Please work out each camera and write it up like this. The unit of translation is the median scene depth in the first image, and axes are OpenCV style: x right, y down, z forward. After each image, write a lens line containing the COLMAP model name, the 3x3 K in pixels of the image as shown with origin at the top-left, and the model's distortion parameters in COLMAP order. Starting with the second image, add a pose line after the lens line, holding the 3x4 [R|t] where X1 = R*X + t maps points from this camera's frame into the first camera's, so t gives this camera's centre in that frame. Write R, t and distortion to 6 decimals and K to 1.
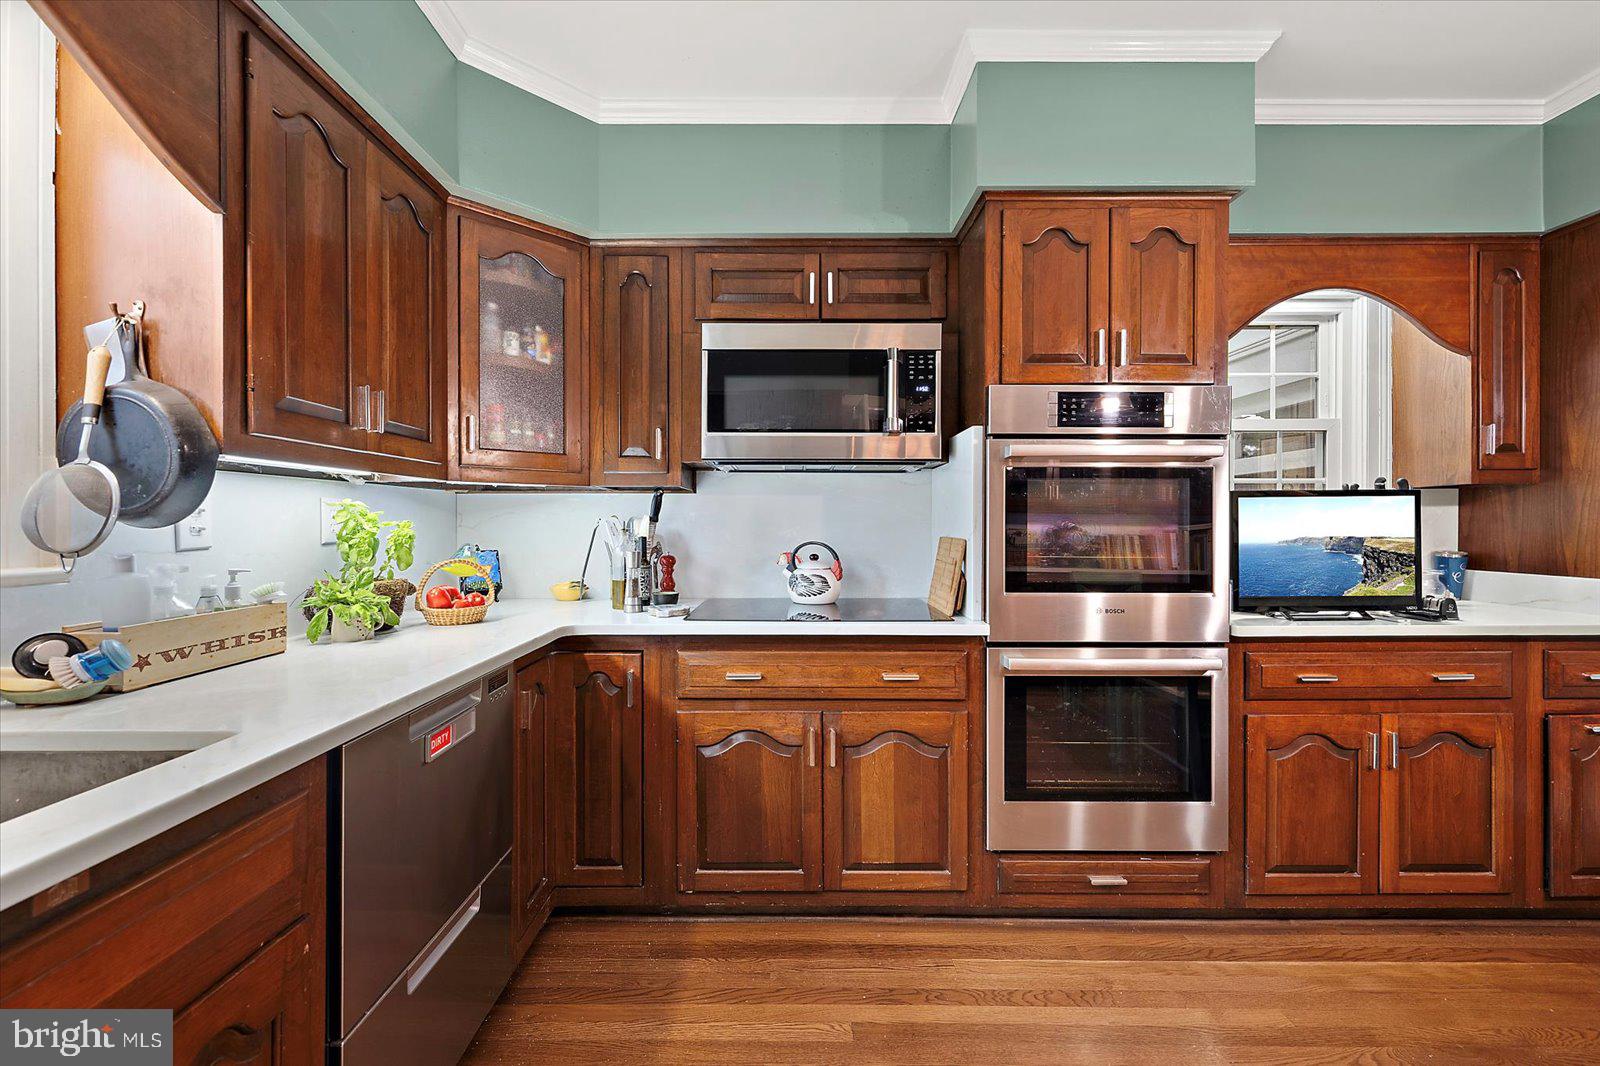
lens RADIAL K [[656.2, 0, 784.2], [0, 656.2, 525.2], [0, 0, 1]] dist [-0.000838, 0.000377]
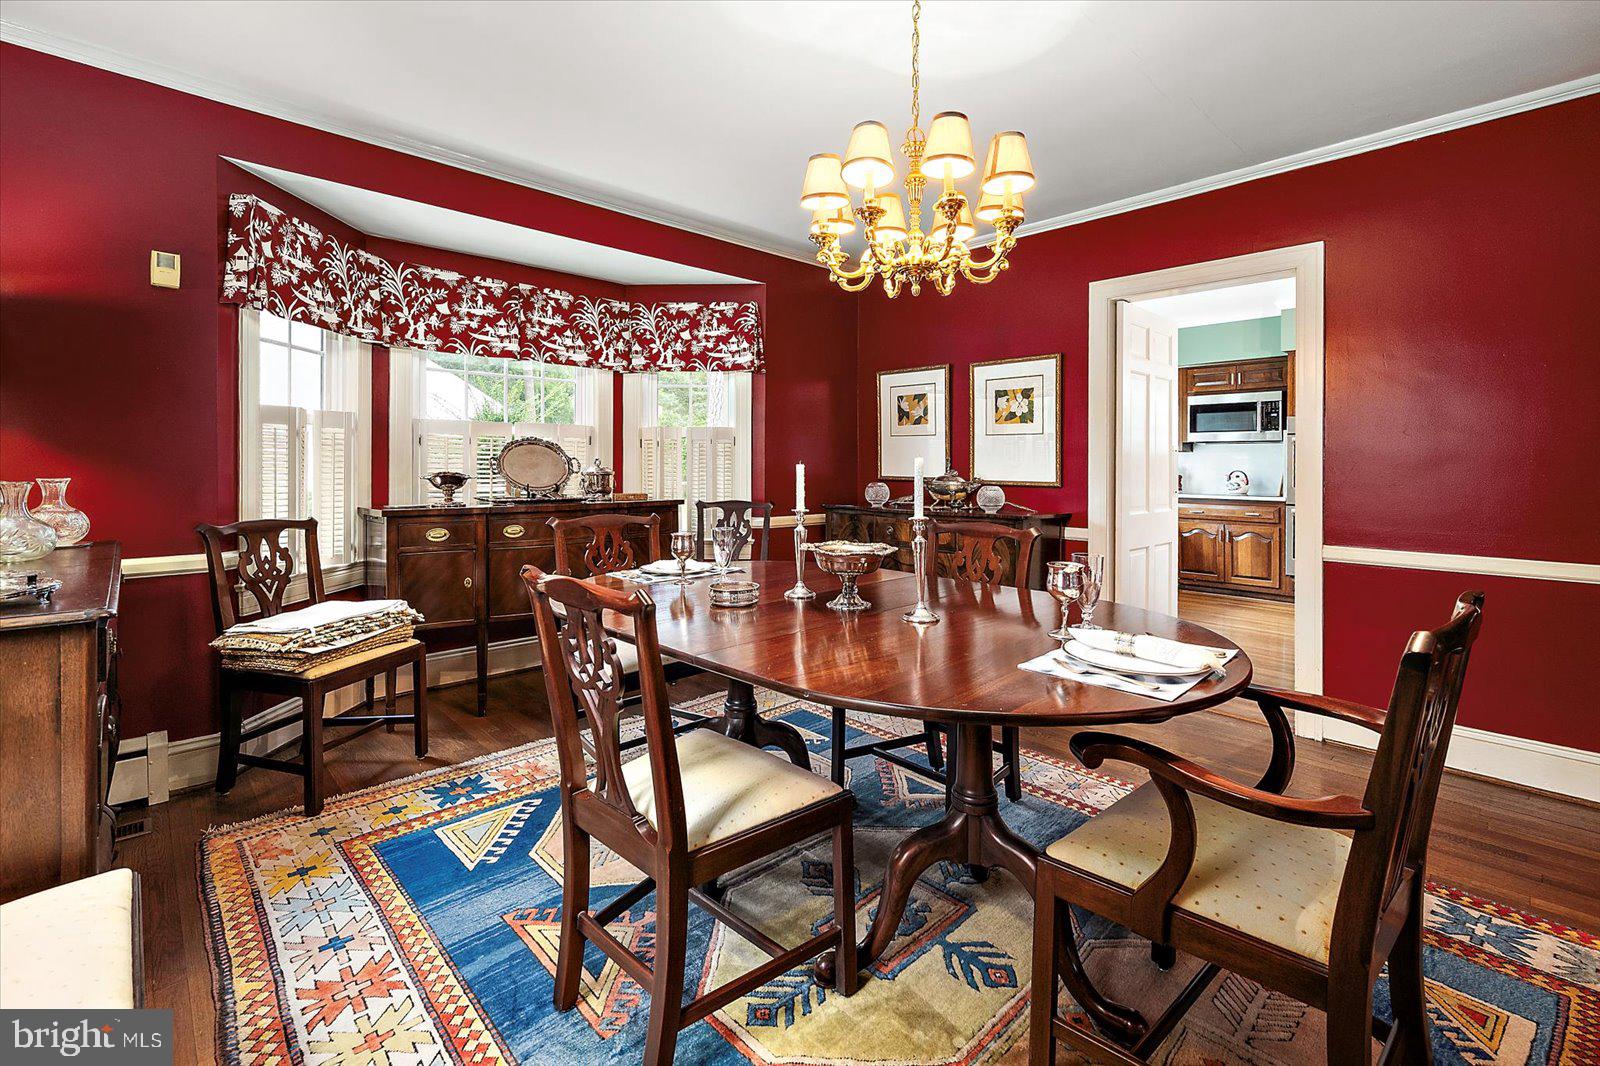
lens RADIAL K [[721.7, 0, 802.0], [0, 721.7, 466.1], [0, 0, 1]] dist [0.000717, 0.000224]
pose [[0.686990, 0.000166, -0.726667, 1.162191], [-0.002852, 0.999993, -0.002467, 0.023426], [0.726661, 0.003768, 0.686986, -2.779580]]
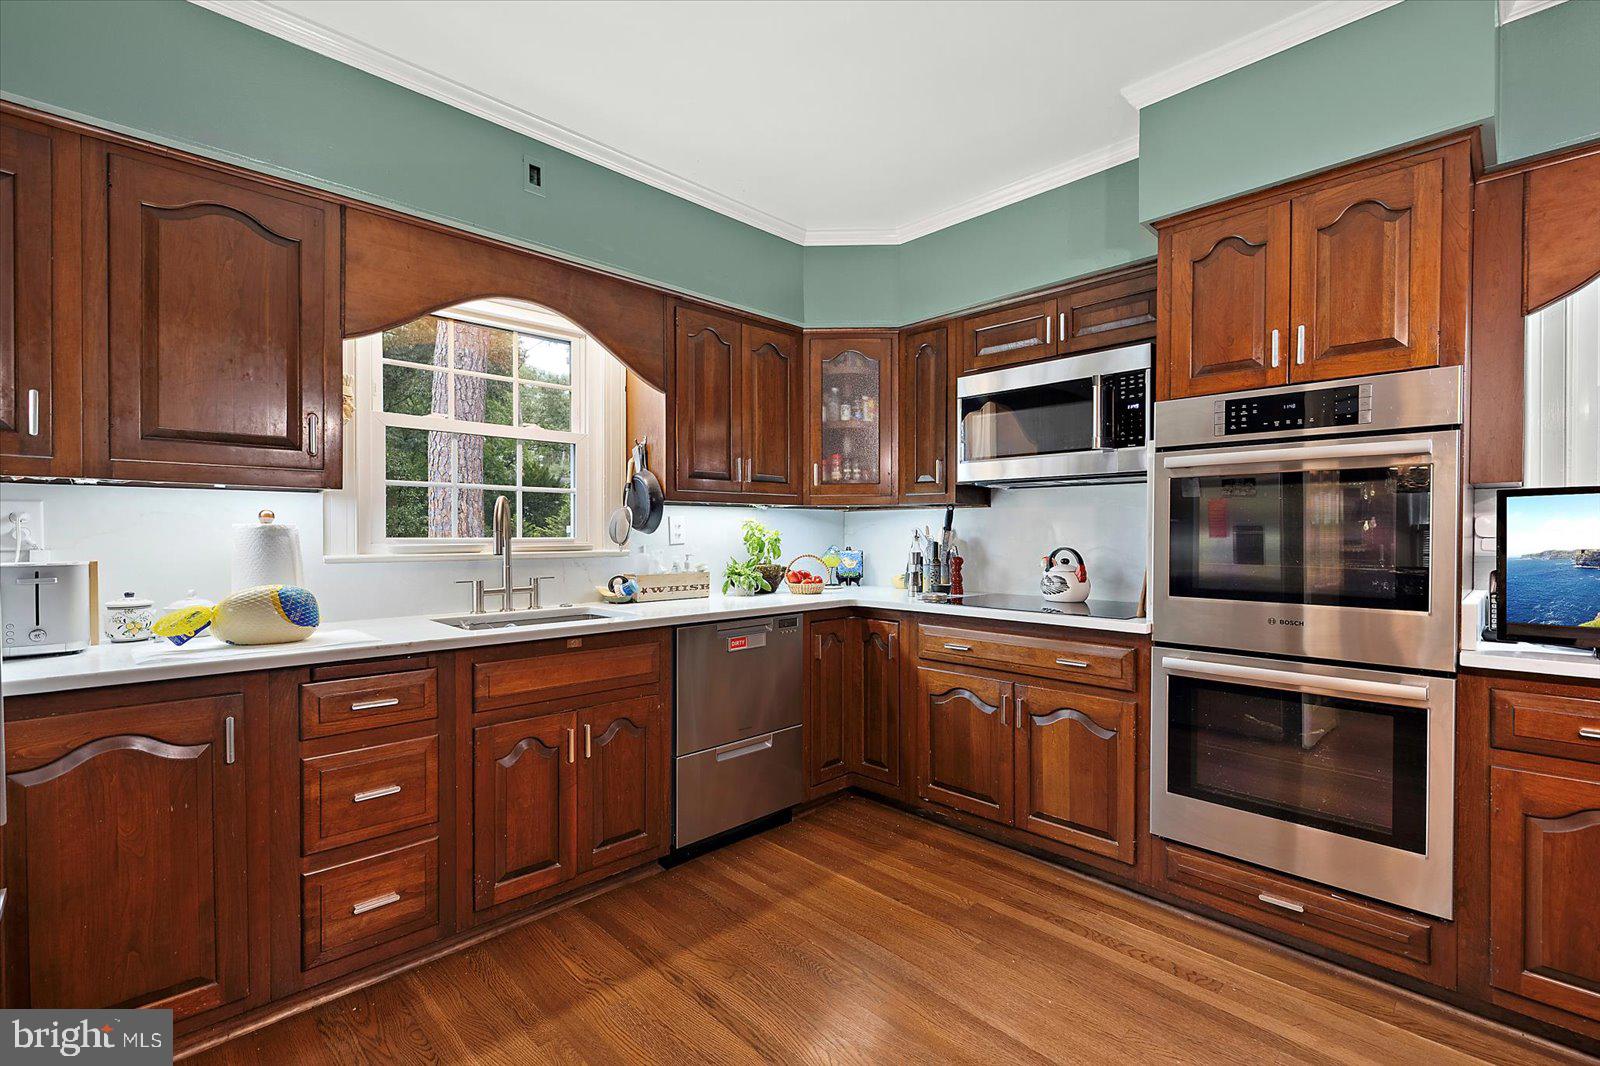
lens RADIAL K [[695.0, 0, 807.6], [0, 695.0, 533.9], [0, 0, 1]] dist [0.000213, 0.000305]
pose [[0.709873, 0.000510, -0.704329, 0.709864], [-0.001510, 0.999999, -0.000798, 0.003734], [0.704328, 0.001630, 0.709873, -0.210777]]
